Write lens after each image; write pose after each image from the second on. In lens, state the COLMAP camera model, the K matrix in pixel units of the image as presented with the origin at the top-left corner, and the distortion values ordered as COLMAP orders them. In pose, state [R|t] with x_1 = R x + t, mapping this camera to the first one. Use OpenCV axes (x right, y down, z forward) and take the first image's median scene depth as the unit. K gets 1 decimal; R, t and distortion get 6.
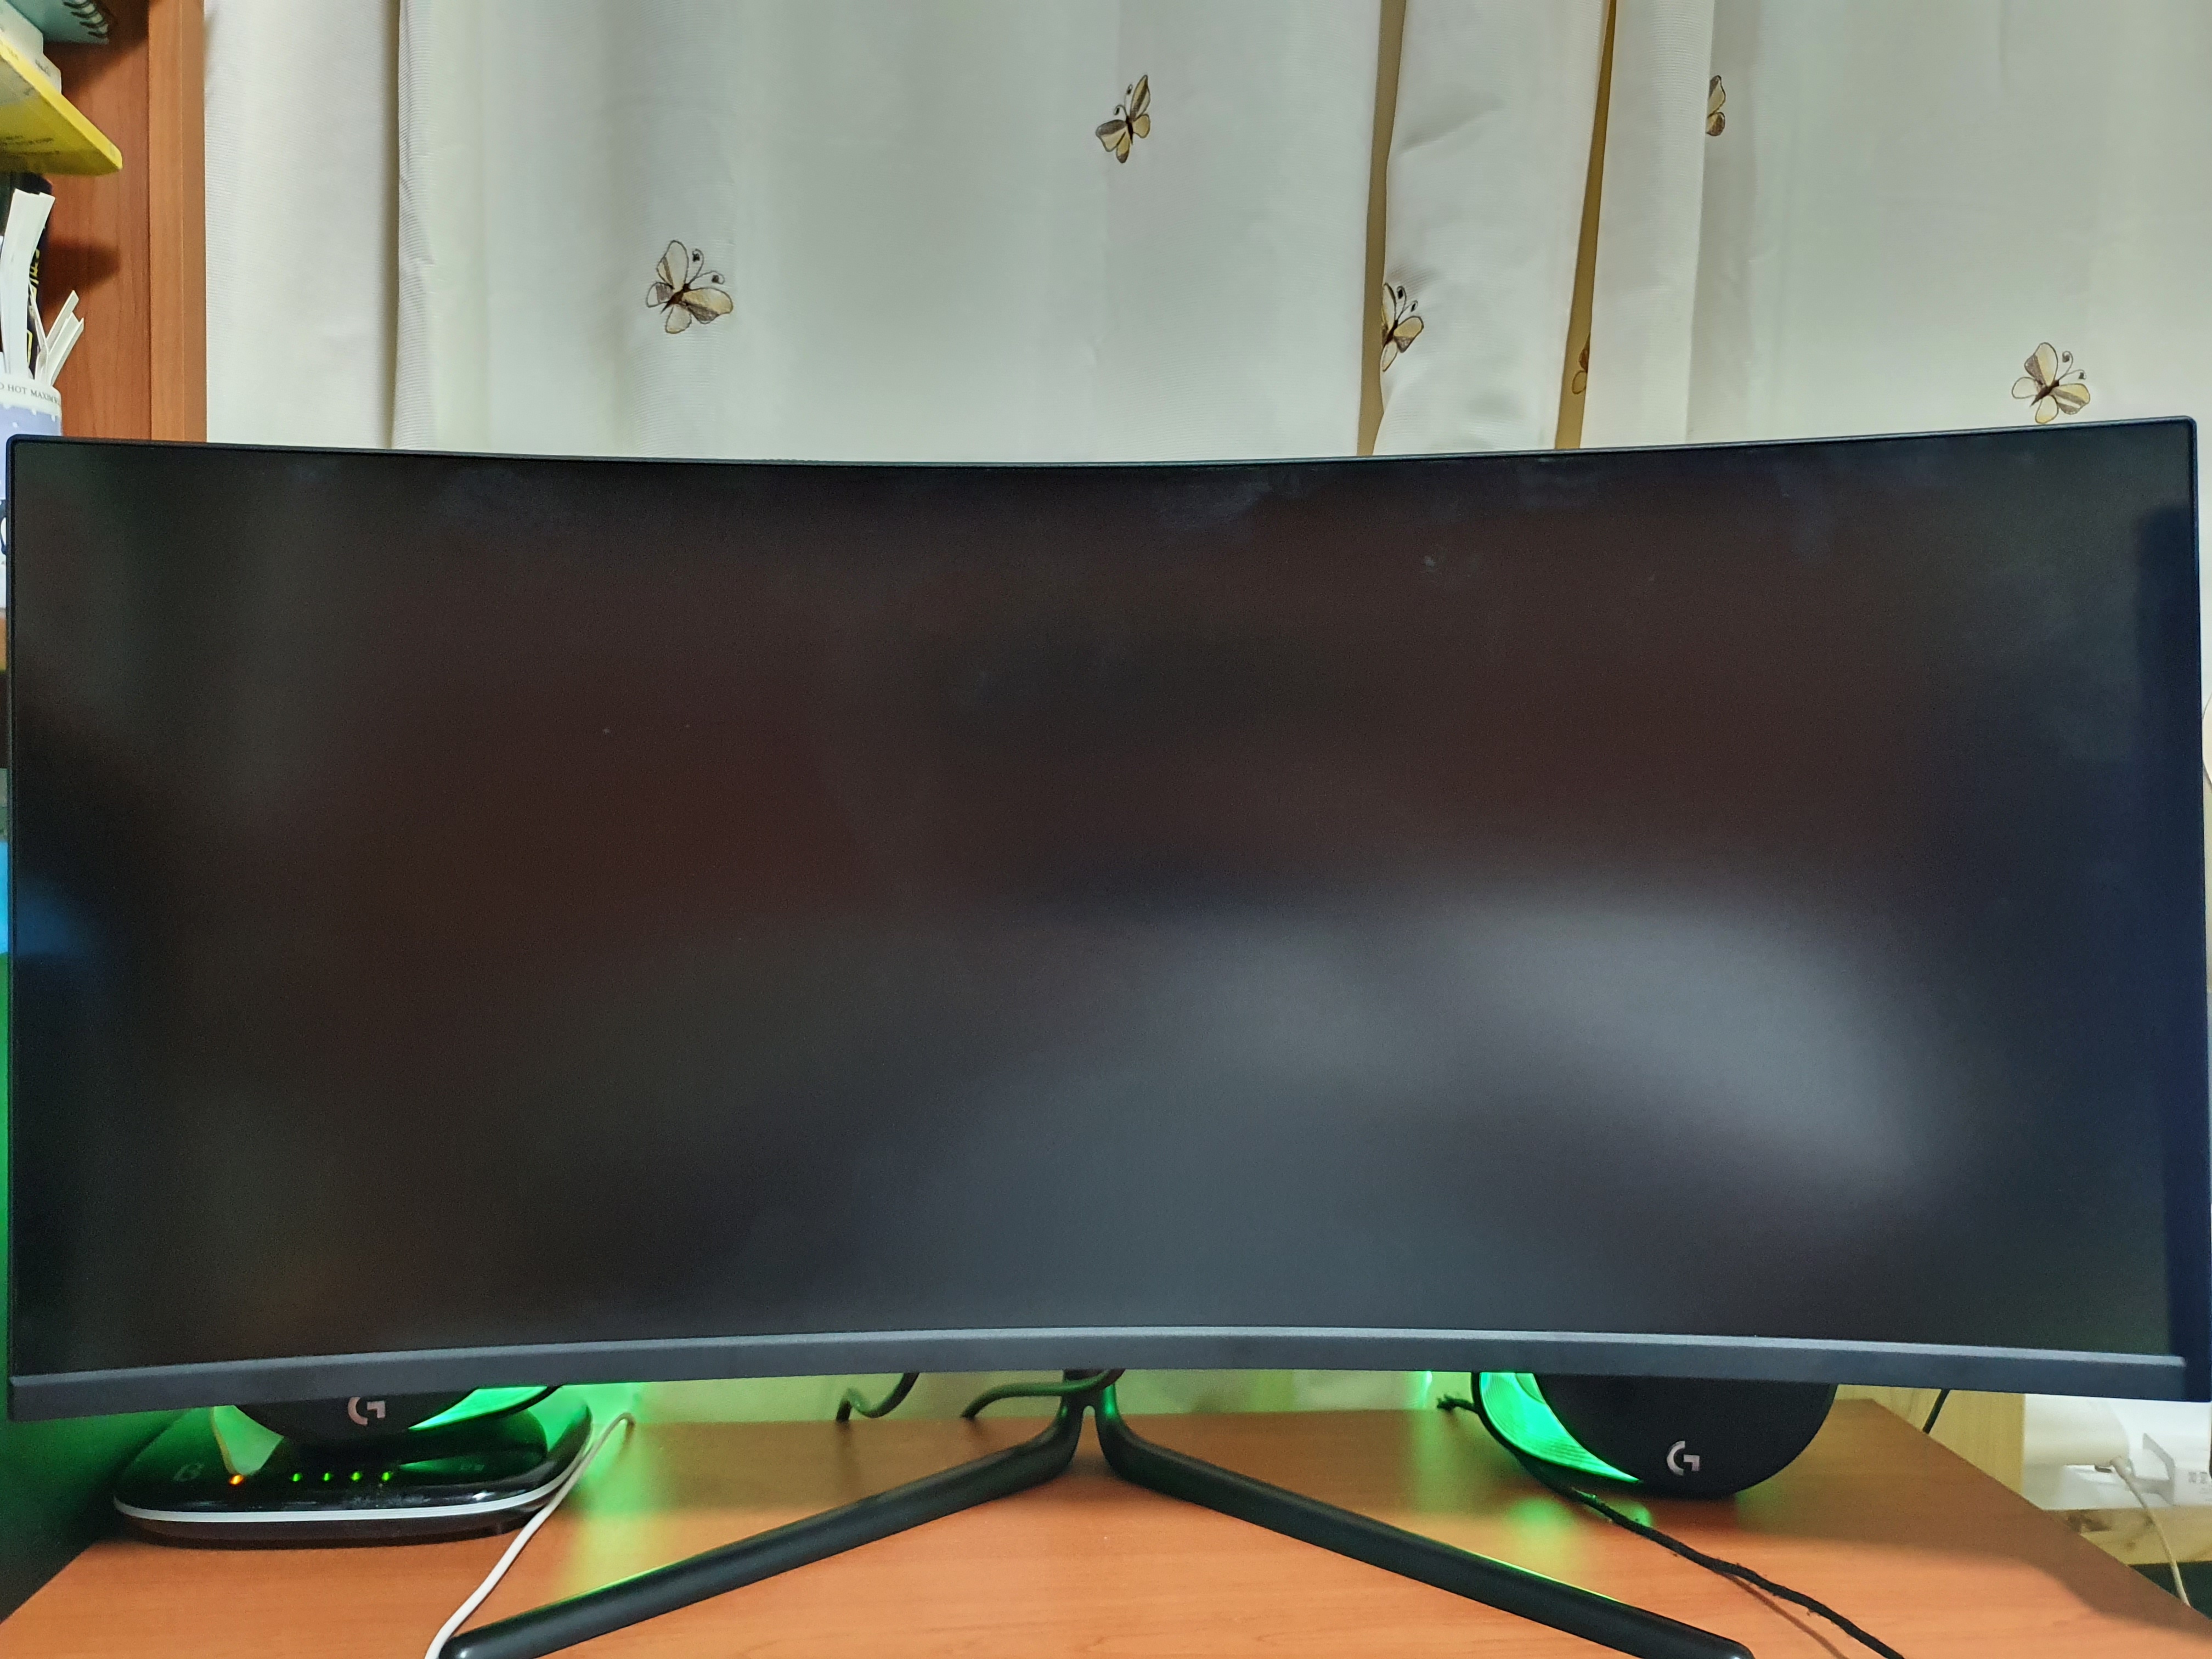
lens RADIAL K [[1704.7, 0, 1160.5], [0, 1704.7, 806.2], [0, 0, 1]] dist [-0.005705, 0.015348]
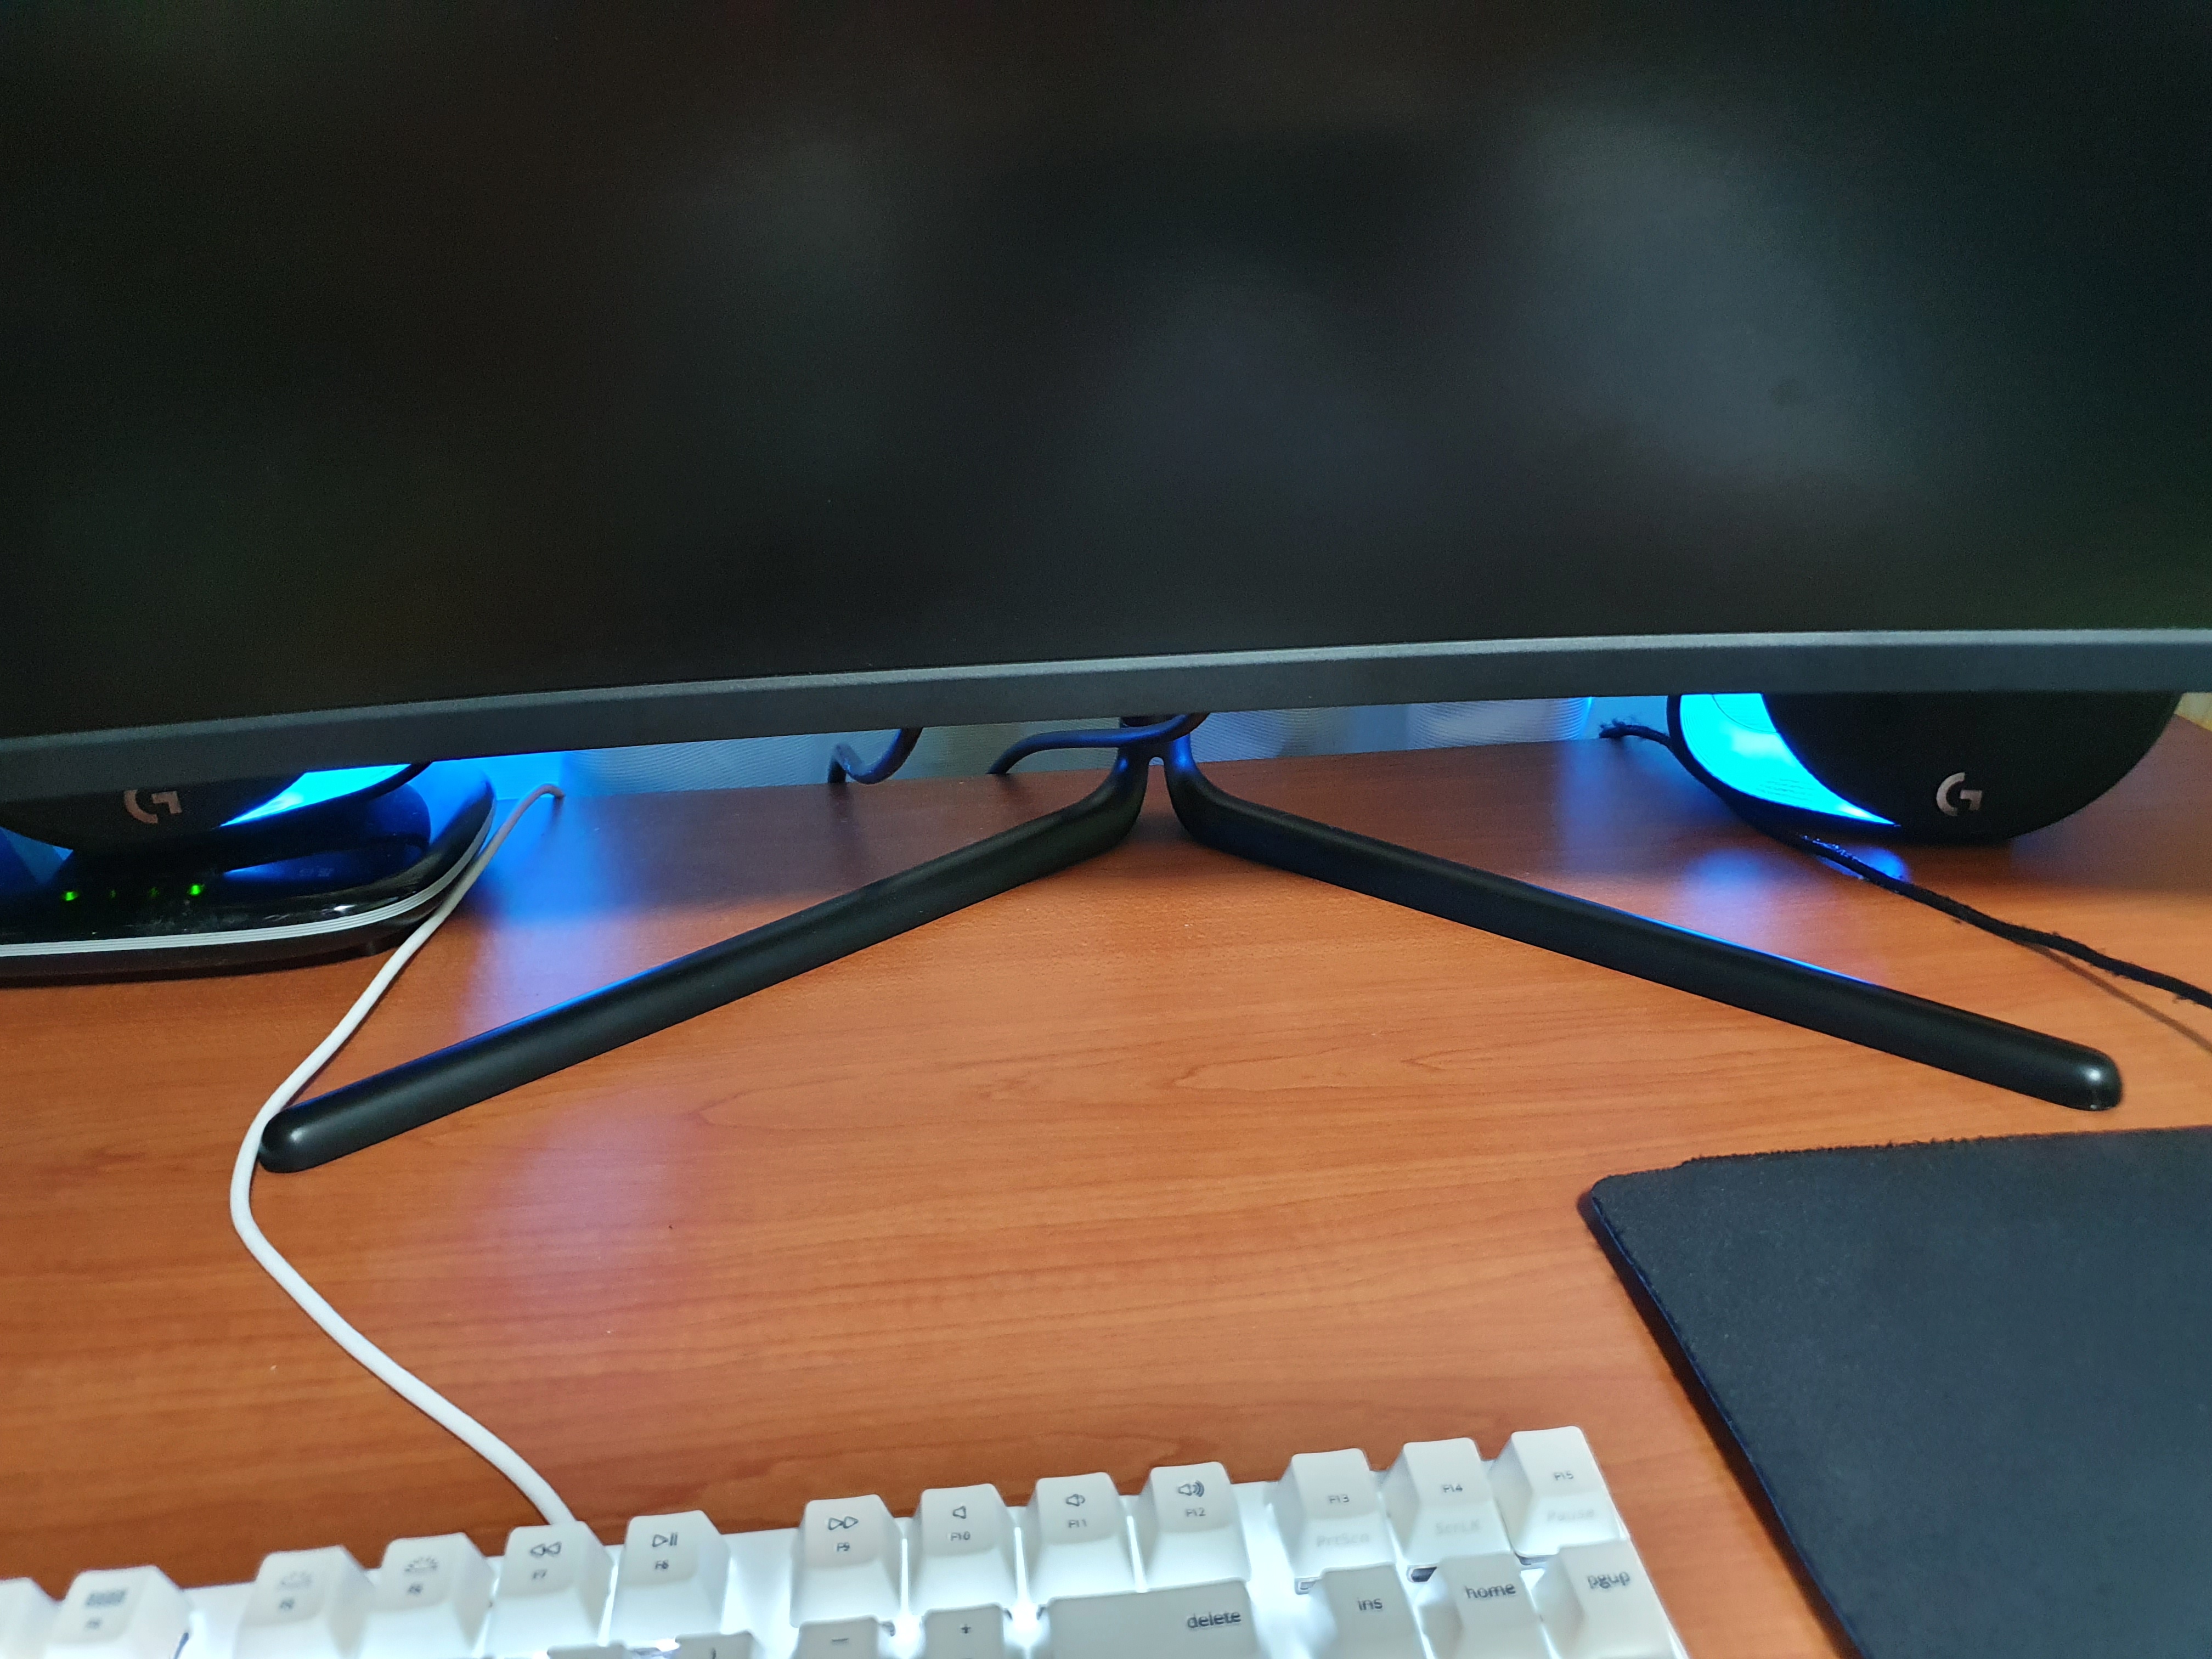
lens RADIAL K [[1704.7, 0, 1111.2], [0, 1704.7, 836.0], [0, 0, 1]] dist [-0.005705, 0.015348]
pose [[0.997860, -0.031871, -0.057100, -0.021608], [0.051707, 0.919099, 0.390619, 0.098845], [0.040031, -0.392735, 0.918780, 0.324969]]
